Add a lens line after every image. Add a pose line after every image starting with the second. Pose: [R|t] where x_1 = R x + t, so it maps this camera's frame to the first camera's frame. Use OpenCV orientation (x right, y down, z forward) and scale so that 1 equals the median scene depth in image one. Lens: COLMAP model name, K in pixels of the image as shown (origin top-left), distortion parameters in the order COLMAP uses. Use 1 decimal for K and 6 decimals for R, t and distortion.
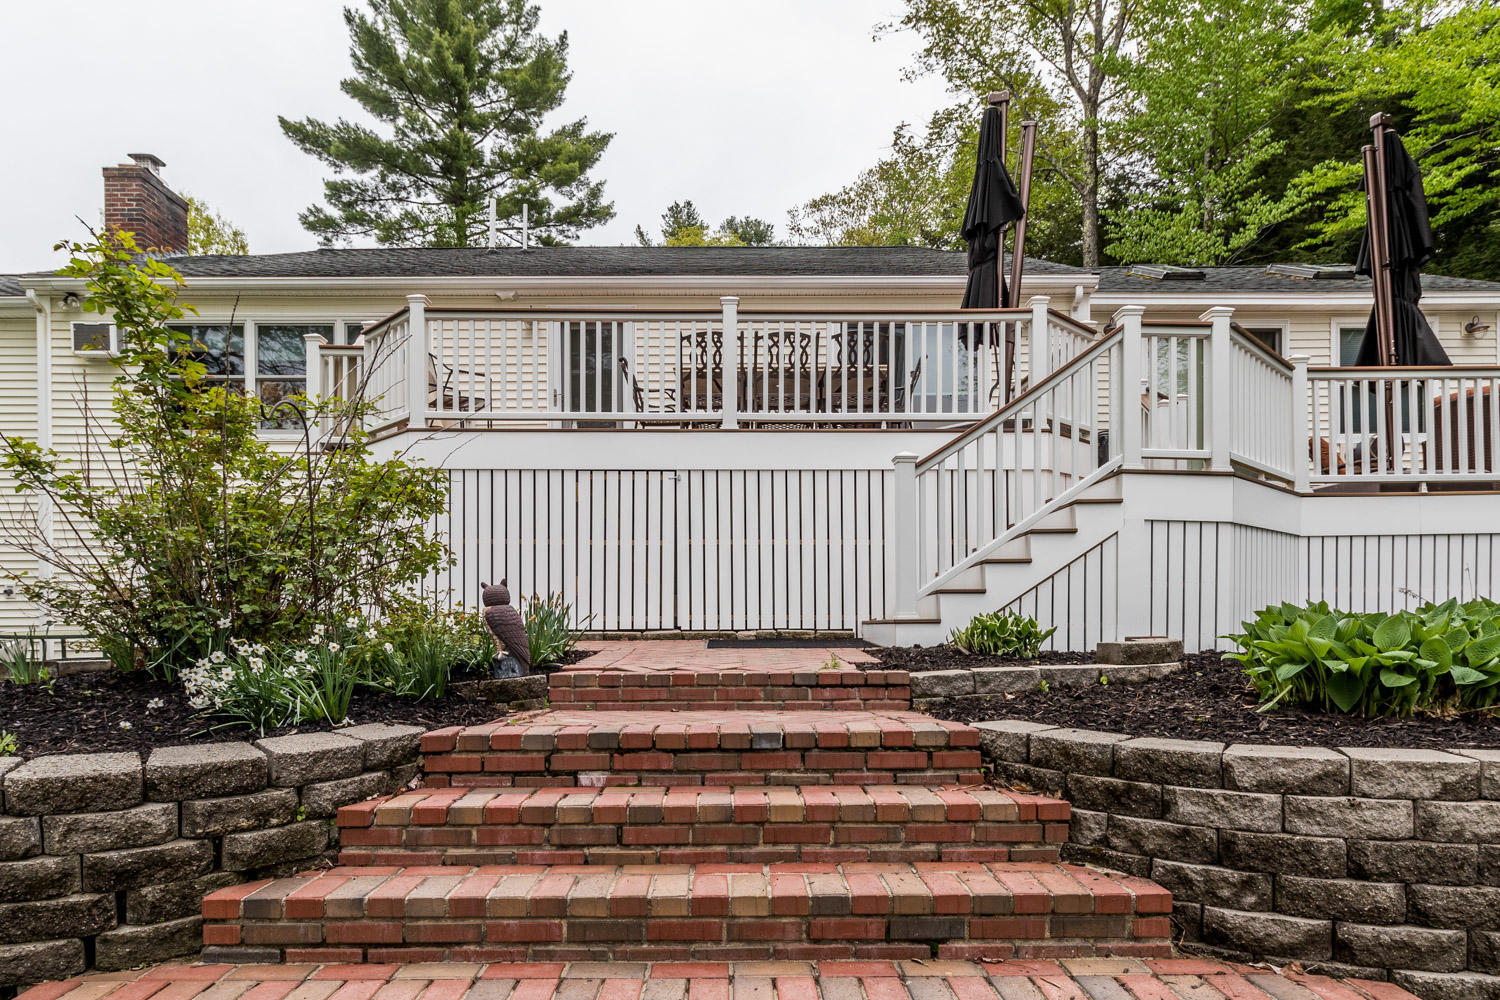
lens RADIAL K [[697.8, 0, 749.9], [0, 697.8, 501.0], [0, 0, 1]] dist [0.003410, 0.001003]
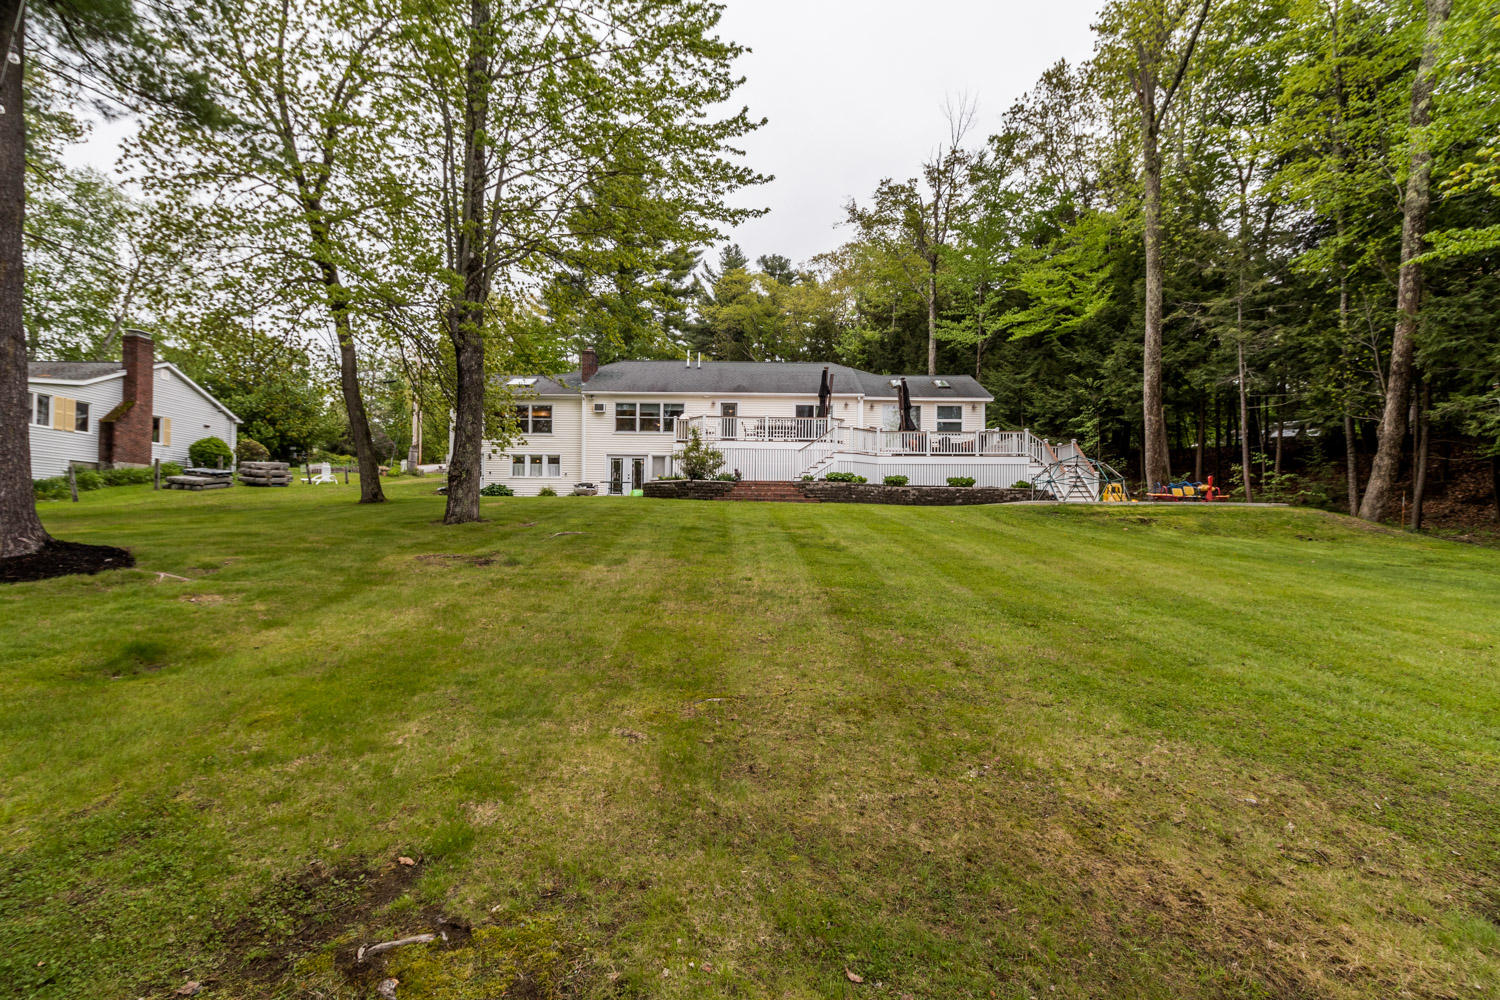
lens RADIAL K [[697.8, 0, 750.4], [0, 697.8, 499.8], [0, 0, 1]] dist [0.003410, 0.001003]
pose [[0.999182, 0.022312, -0.033735, 0.009288], [-0.018578, 0.994063, 0.107209, -0.037257], [0.035927, -0.106494, 0.993664, -0.688015]]
